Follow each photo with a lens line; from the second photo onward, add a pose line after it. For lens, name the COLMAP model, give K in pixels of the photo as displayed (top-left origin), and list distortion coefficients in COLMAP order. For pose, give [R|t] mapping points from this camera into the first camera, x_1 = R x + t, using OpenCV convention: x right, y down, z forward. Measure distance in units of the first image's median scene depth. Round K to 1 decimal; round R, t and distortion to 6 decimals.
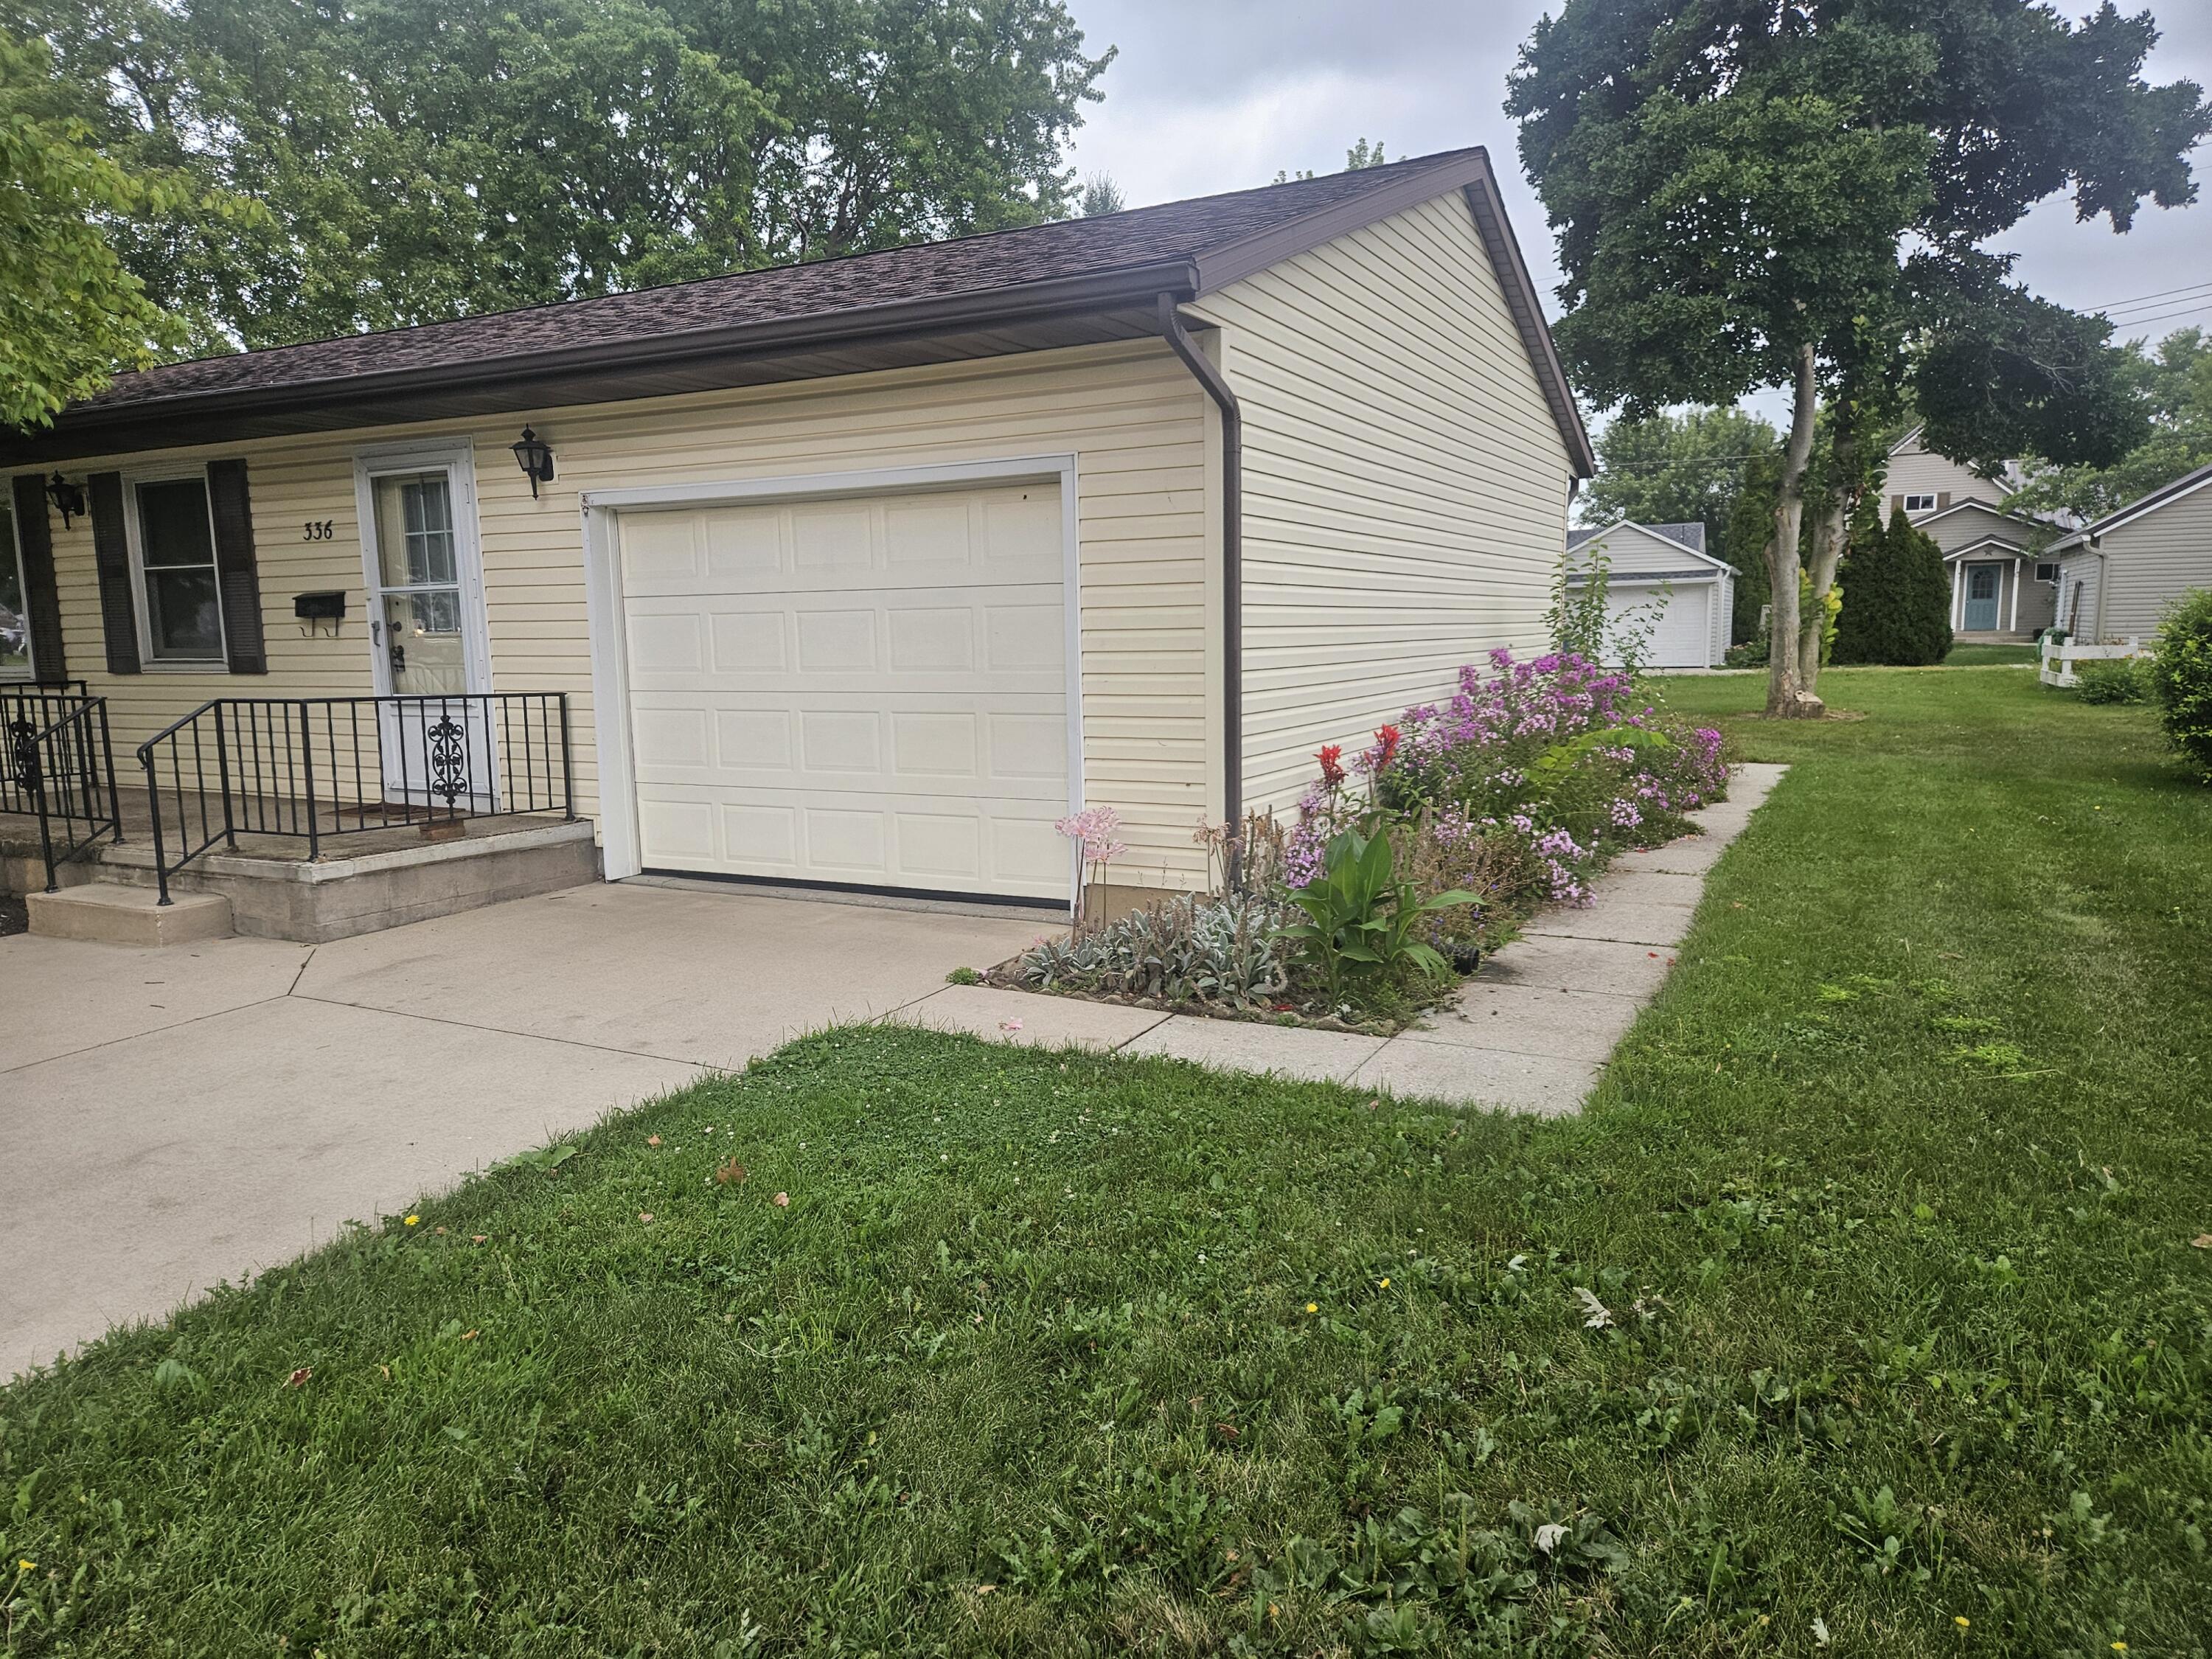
lens RADIAL K [[1476.1, 0, 1102.2], [0, 1476.1, 834.9], [0, 0, 1]] dist [0.055054, -0.040733]
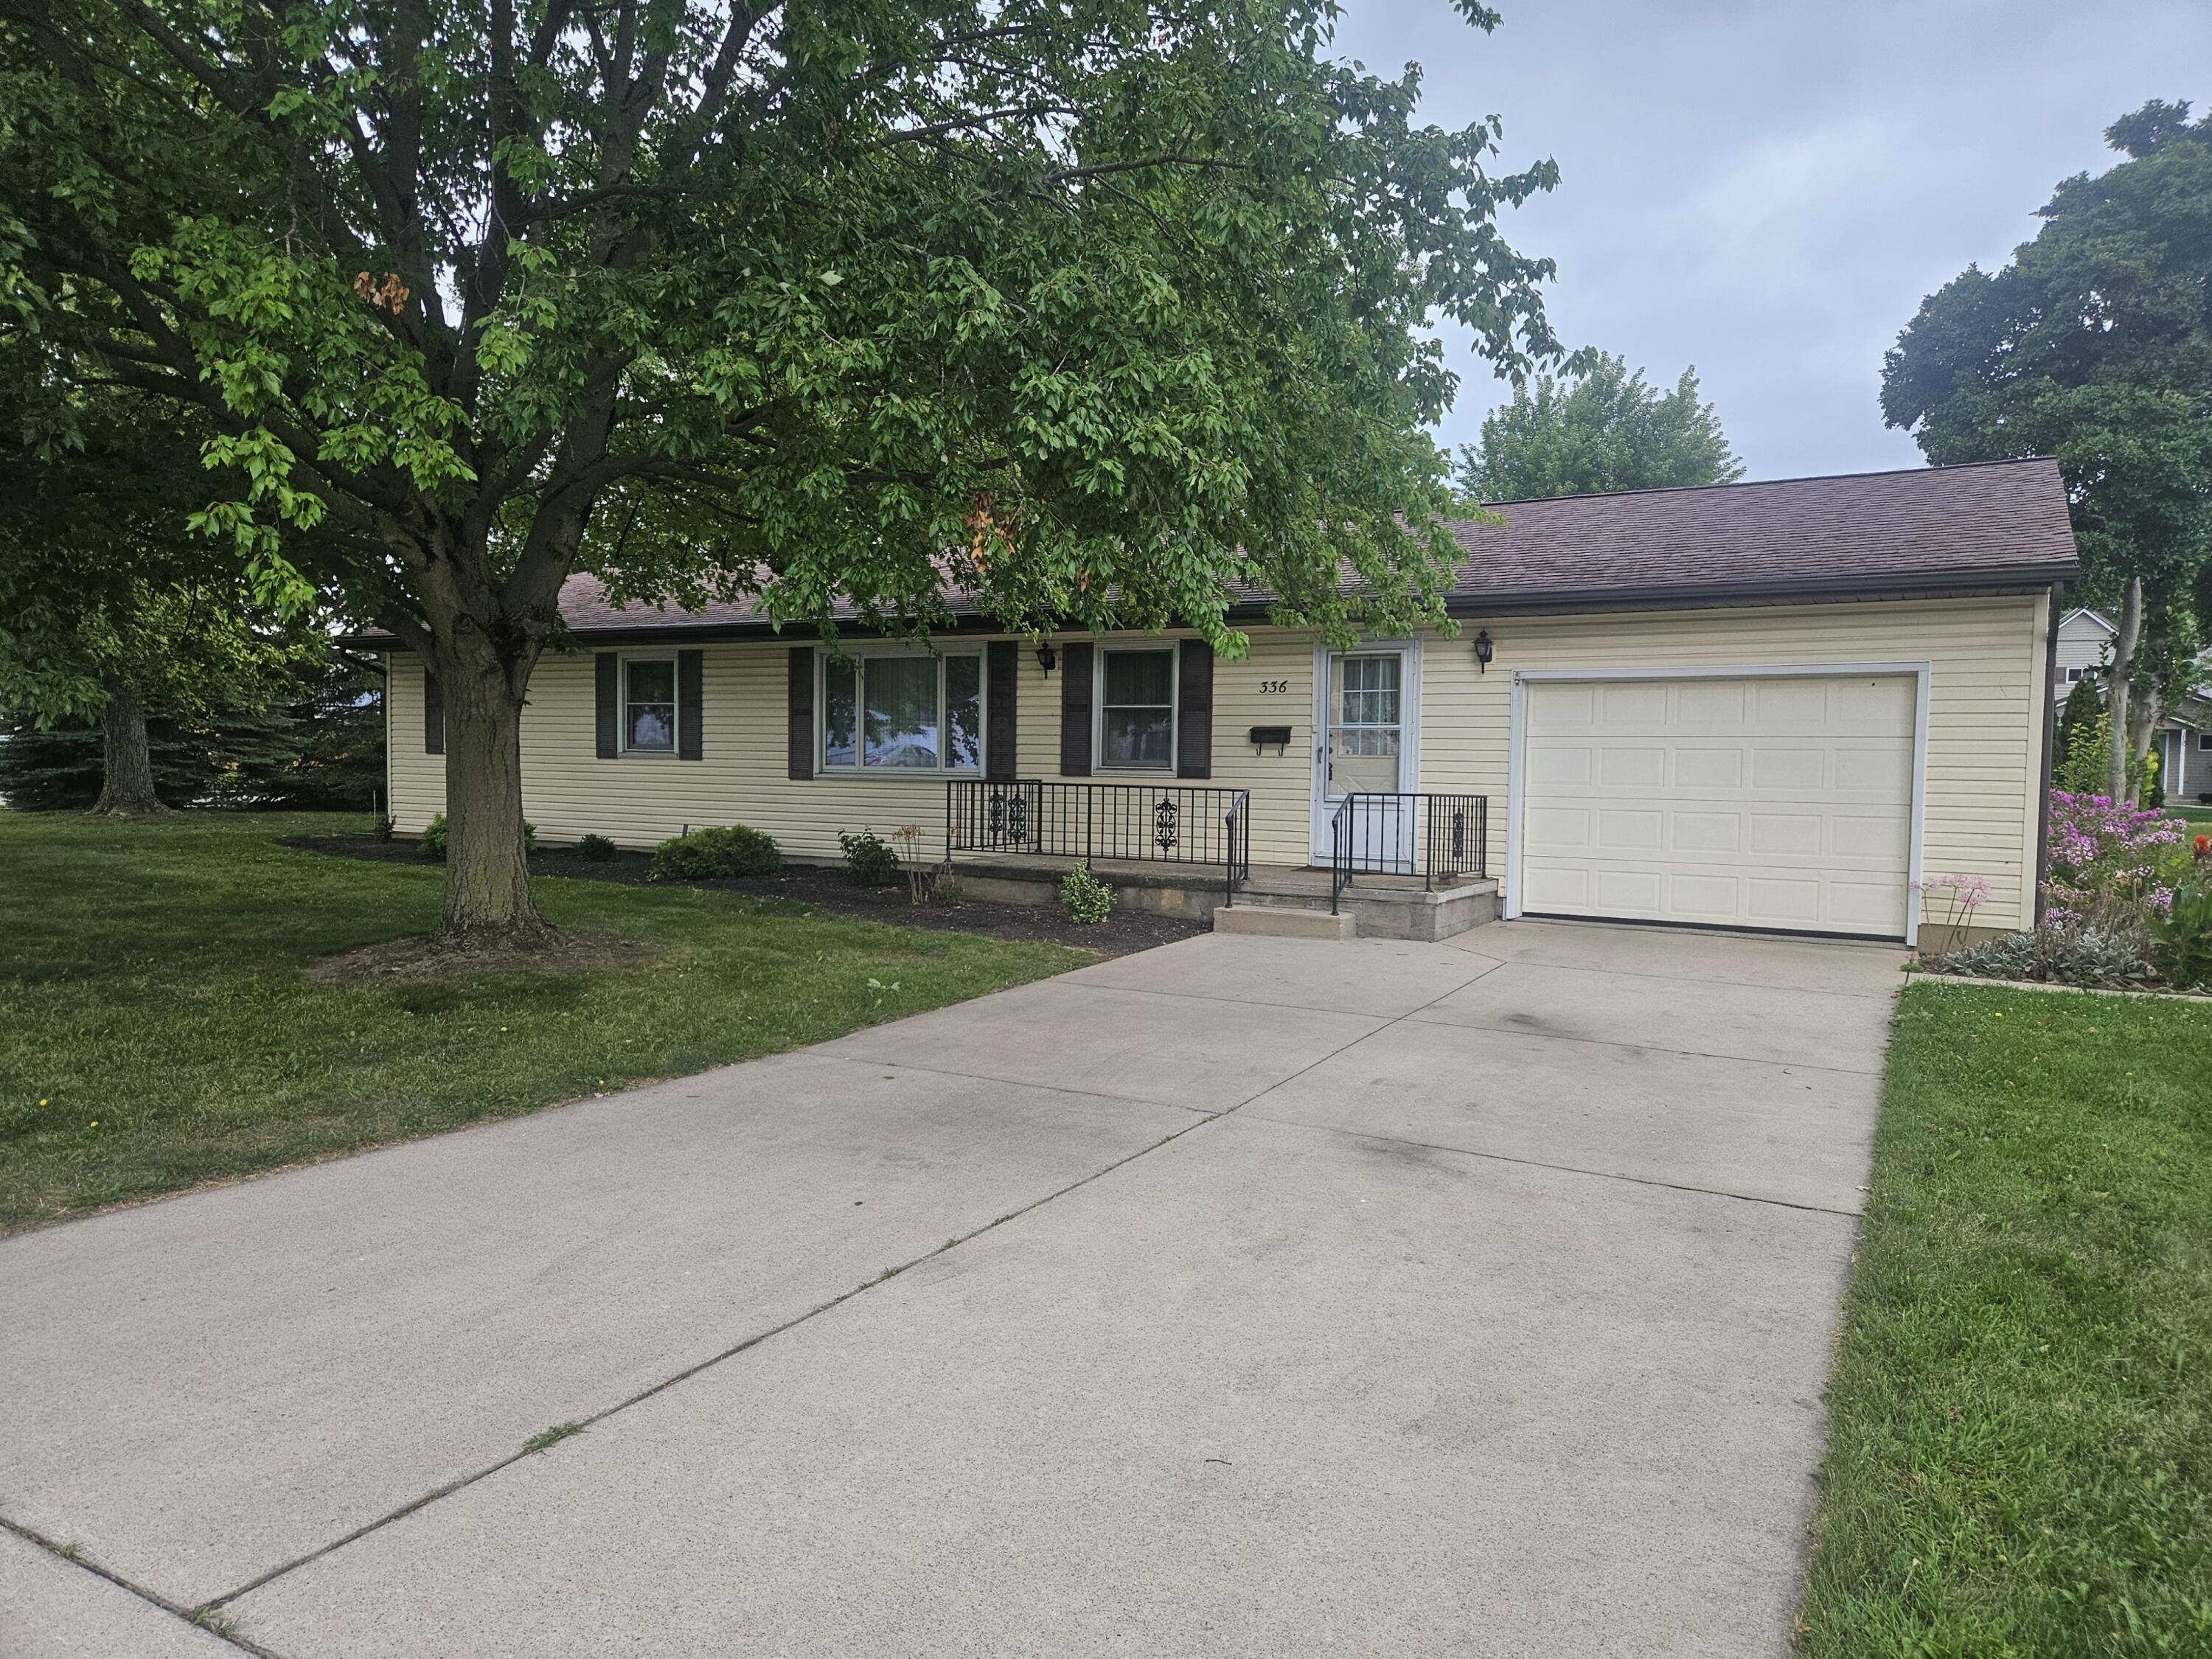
lens RADIAL K [[1476.1, 0, 1108.9], [0, 1476.1, 830.6], [0, 0, 1]] dist [0.055054, -0.040733]
pose [[0.998983, 0.034825, -0.028644, -0.619072], [-0.037292, 0.995184, -0.090655, 0.082794], [0.025349, 0.091631, 0.995470, -0.475617]]
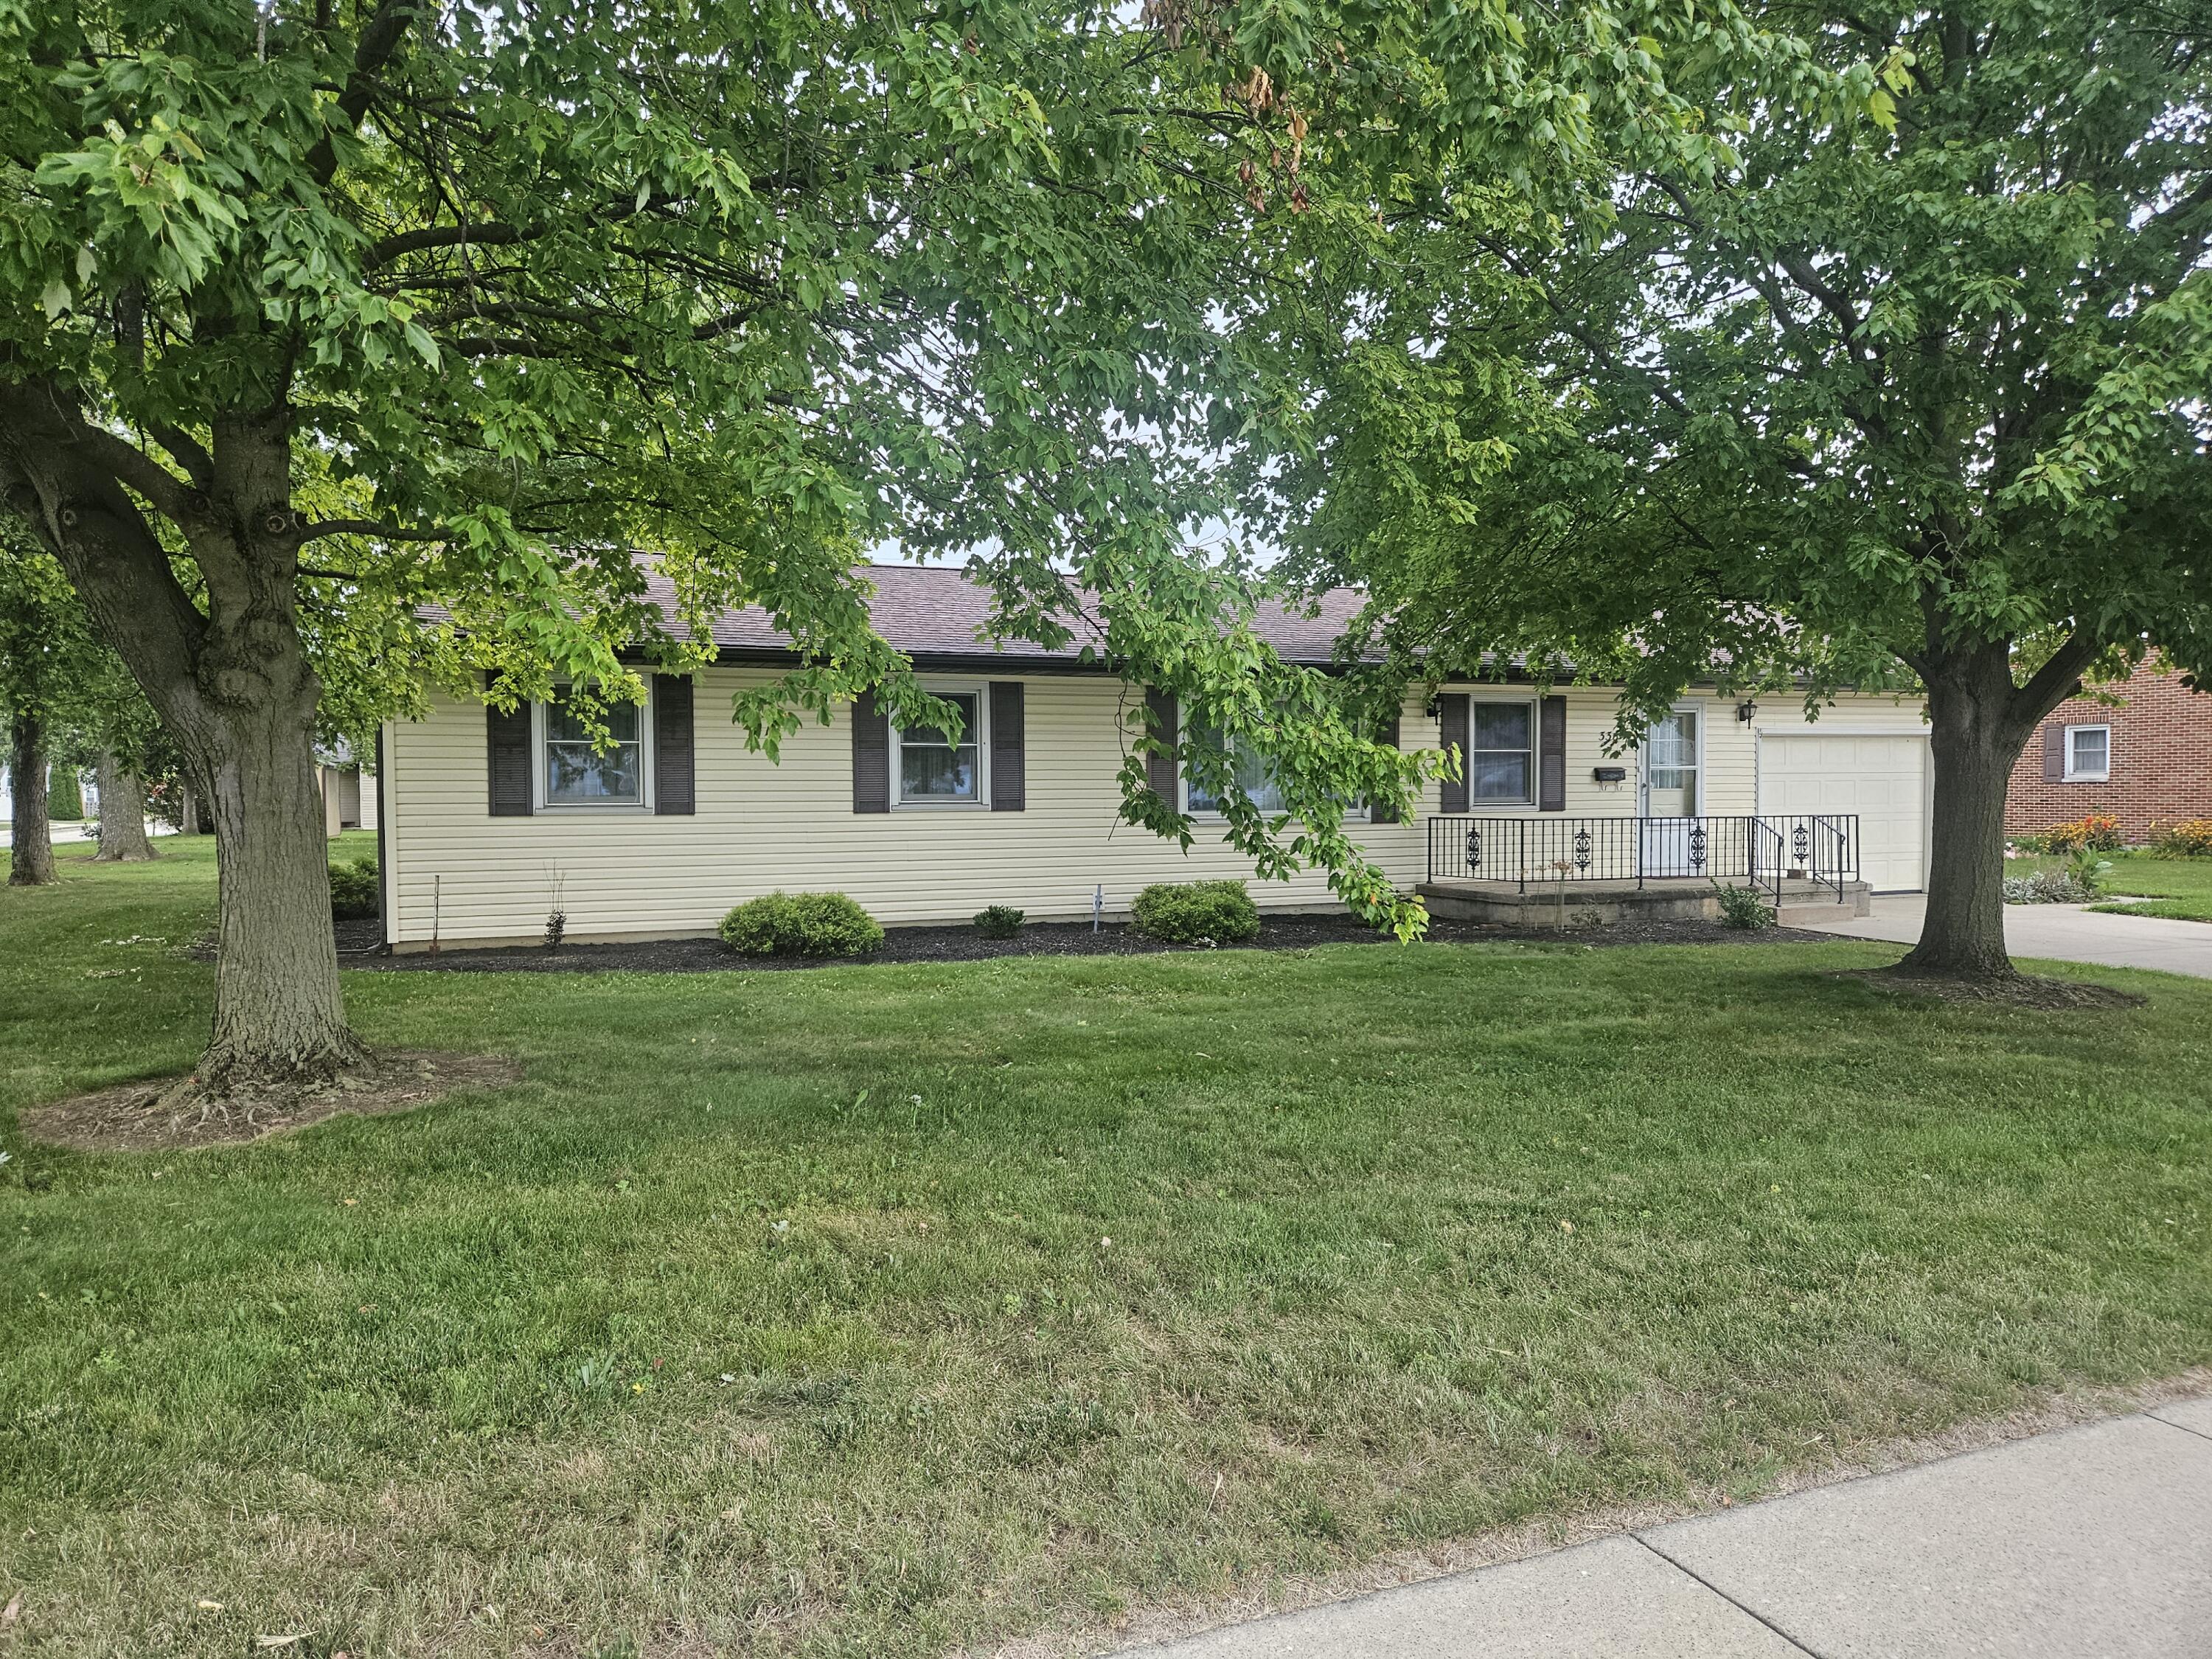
lens RADIAL K [[1476.1, 0, 1106.2], [0, 1476.1, 823.3], [0, 0, 1]] dist [0.055054, -0.040733]
pose [[0.644263, -0.004040, 0.764794, -2.306745], [0.101048, 0.991669, -0.079885, -0.004917], [-0.758100, 0.128748, 0.639304, 0.272359]]
